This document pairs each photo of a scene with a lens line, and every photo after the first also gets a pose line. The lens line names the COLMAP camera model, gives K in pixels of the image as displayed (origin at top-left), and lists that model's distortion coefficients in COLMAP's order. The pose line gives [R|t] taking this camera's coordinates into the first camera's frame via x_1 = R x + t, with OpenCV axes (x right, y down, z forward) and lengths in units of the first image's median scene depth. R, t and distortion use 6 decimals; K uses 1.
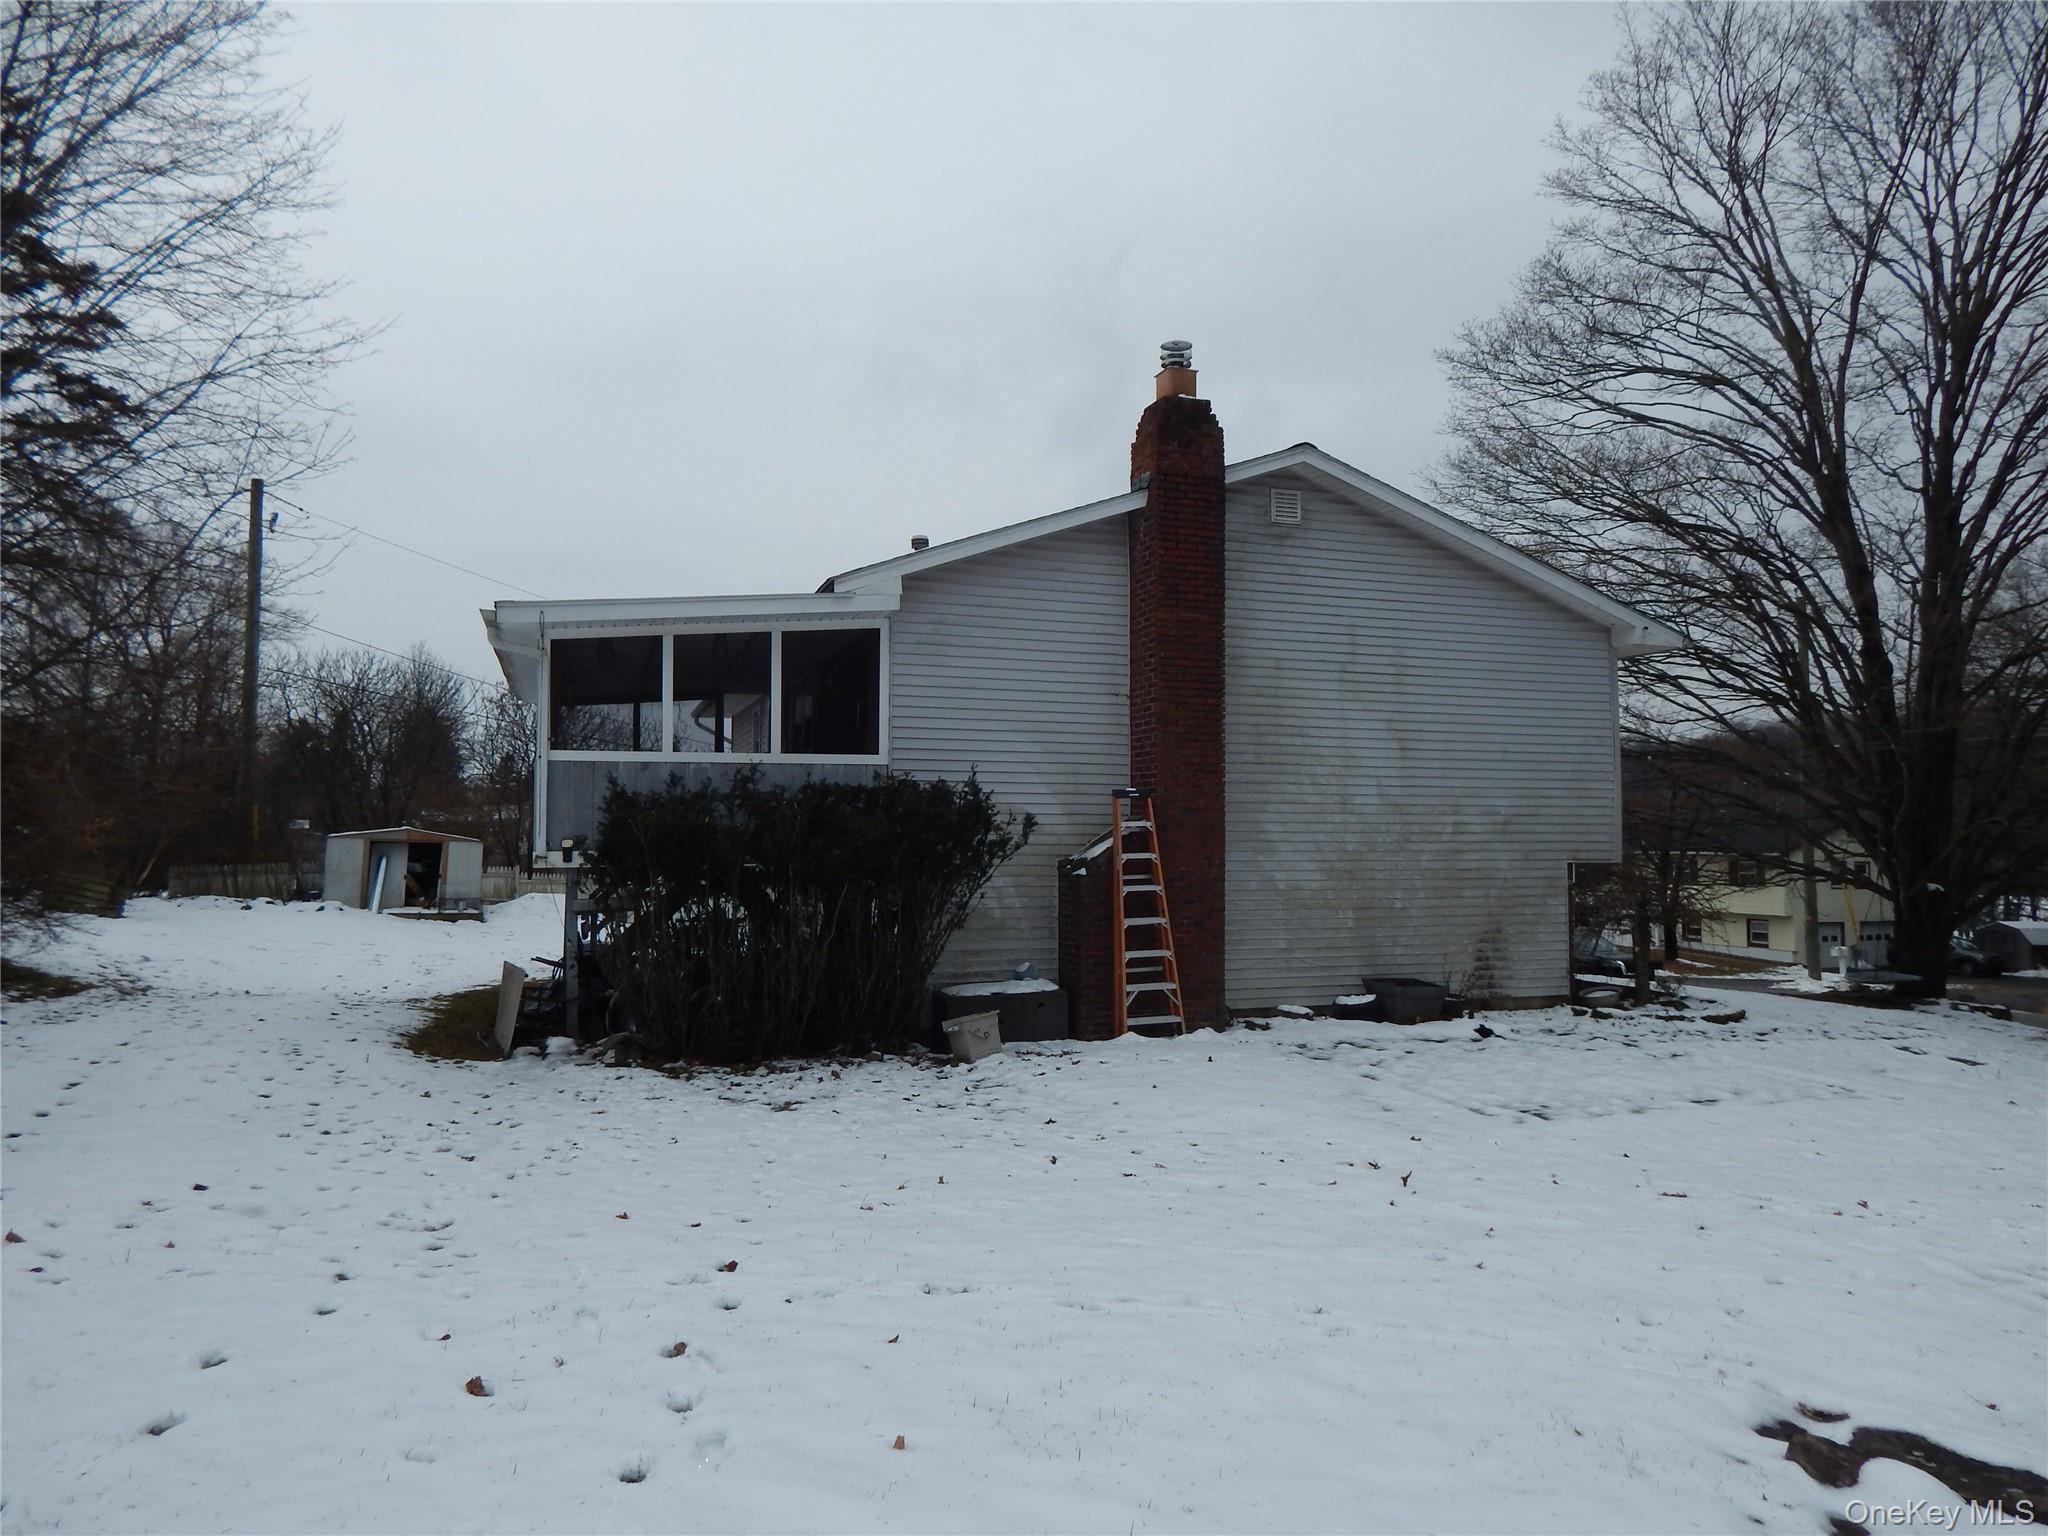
lens RADIAL K [[1358.9, 0, 1023.6], [0, 1358.9, 768.4], [0, 0, 1]] dist [0.008801, -0.010222]
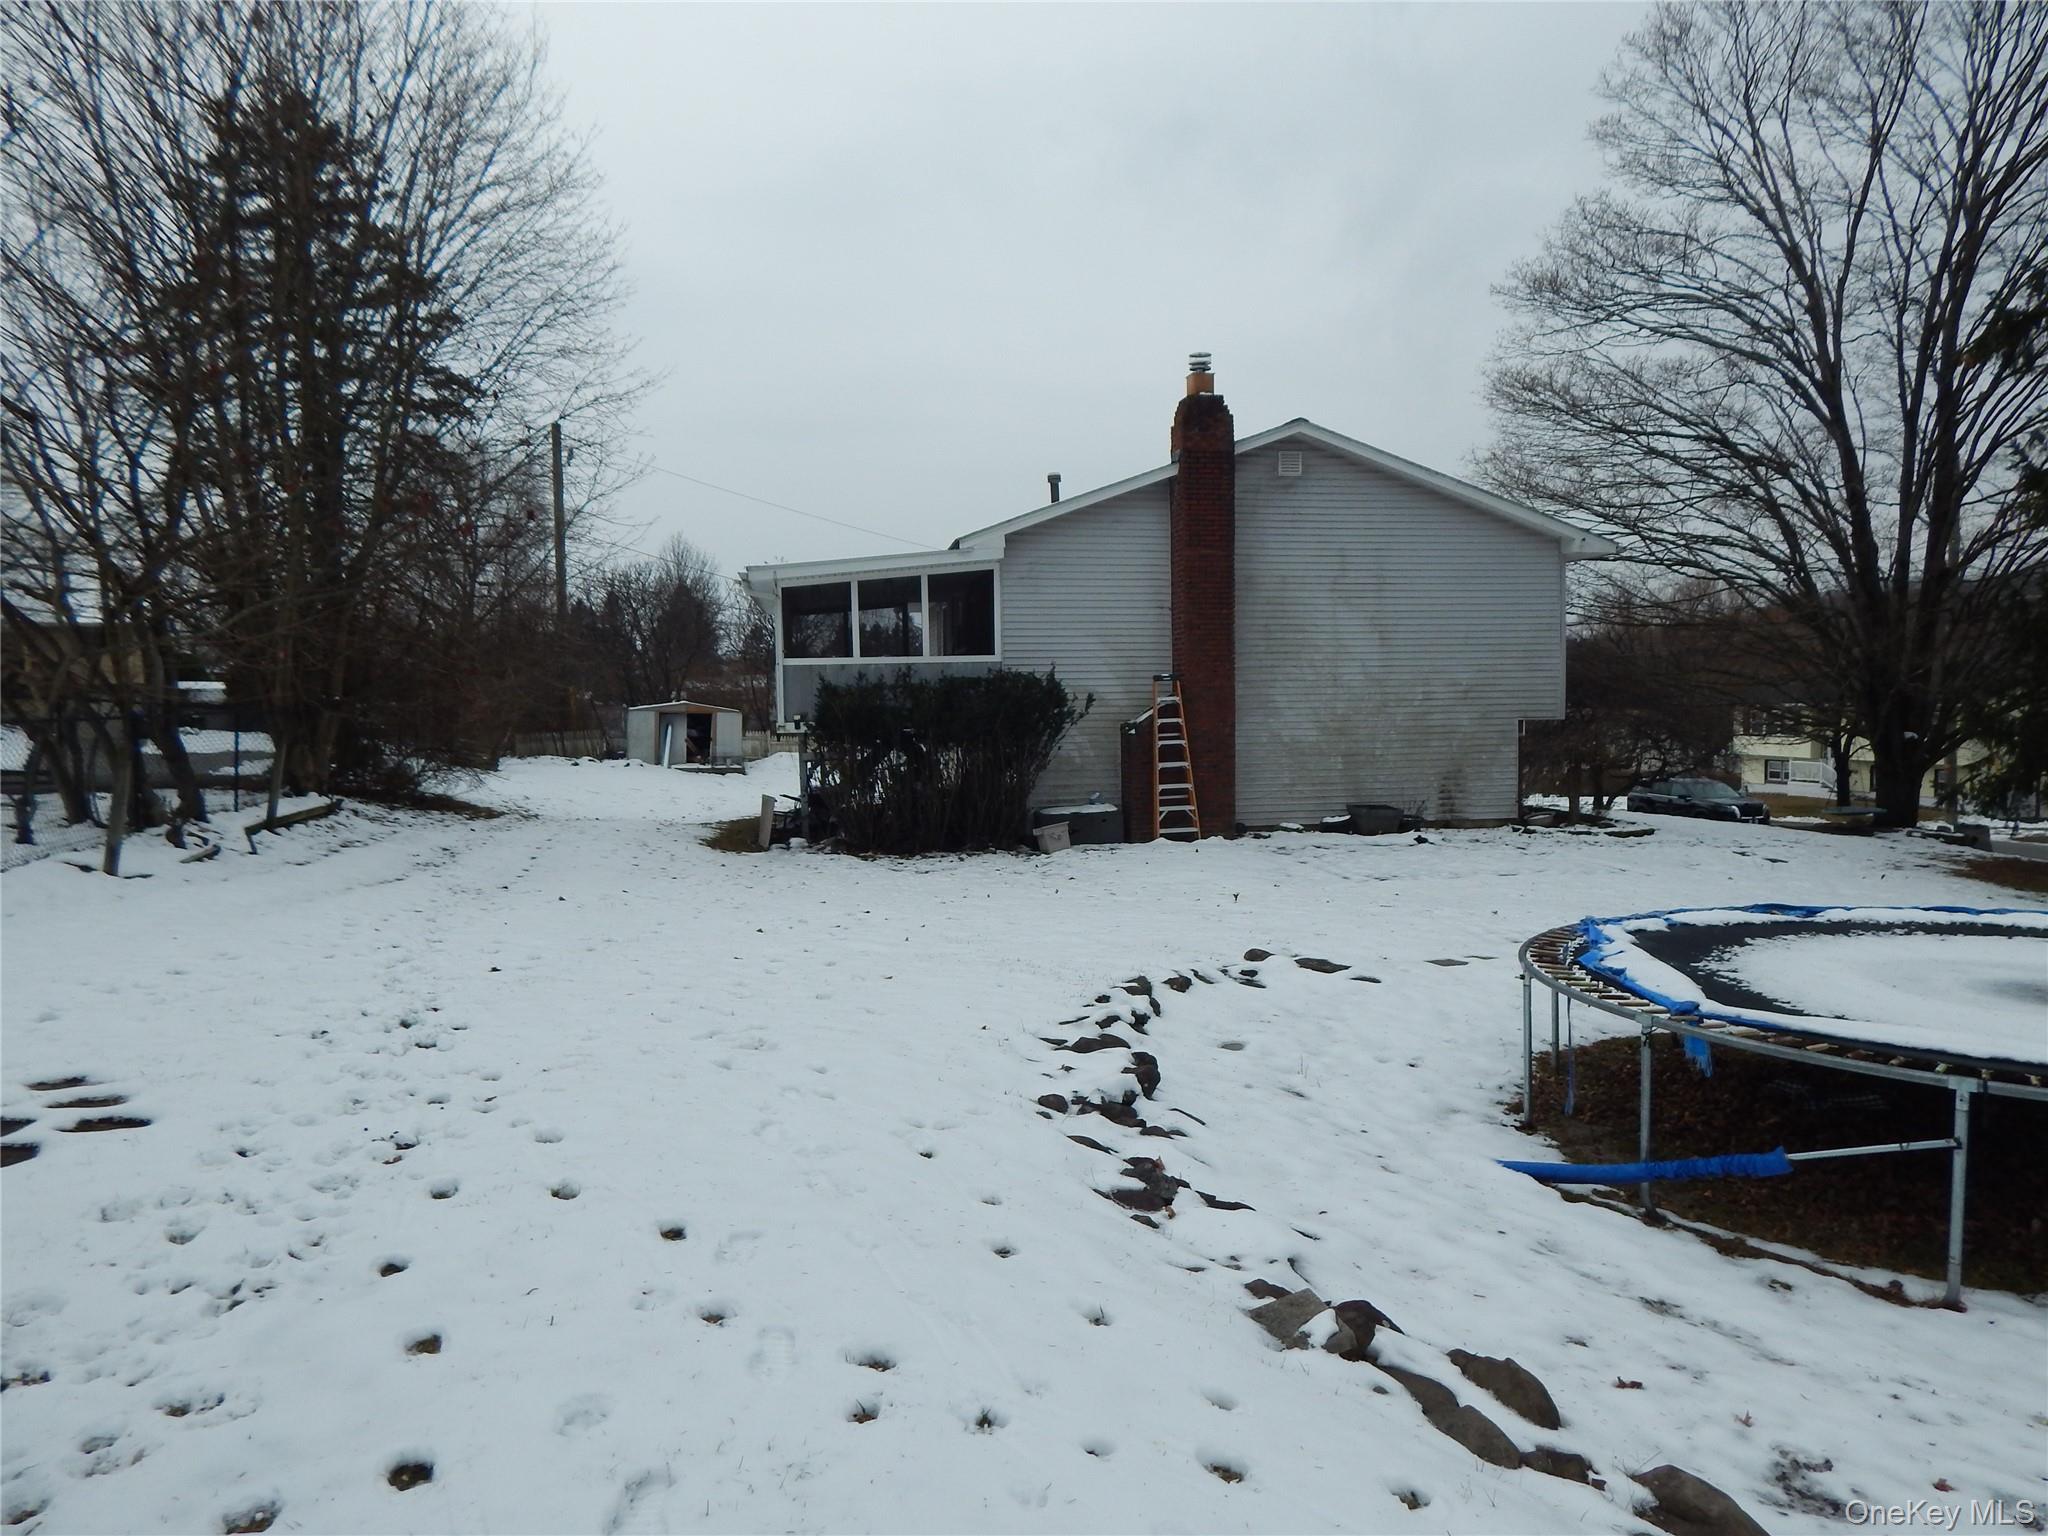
lens RADIAL K [[1358.9, 0, 1022.4], [0, 1358.9, 770.6], [0, 0, 1]] dist [0.008801, -0.010222]
pose [[0.985306, -0.006481, -0.170675, 0.167092], [0.024337, 0.994411, 0.102737, -0.034251], [0.169055, -0.105382, 0.979957, -0.444470]]
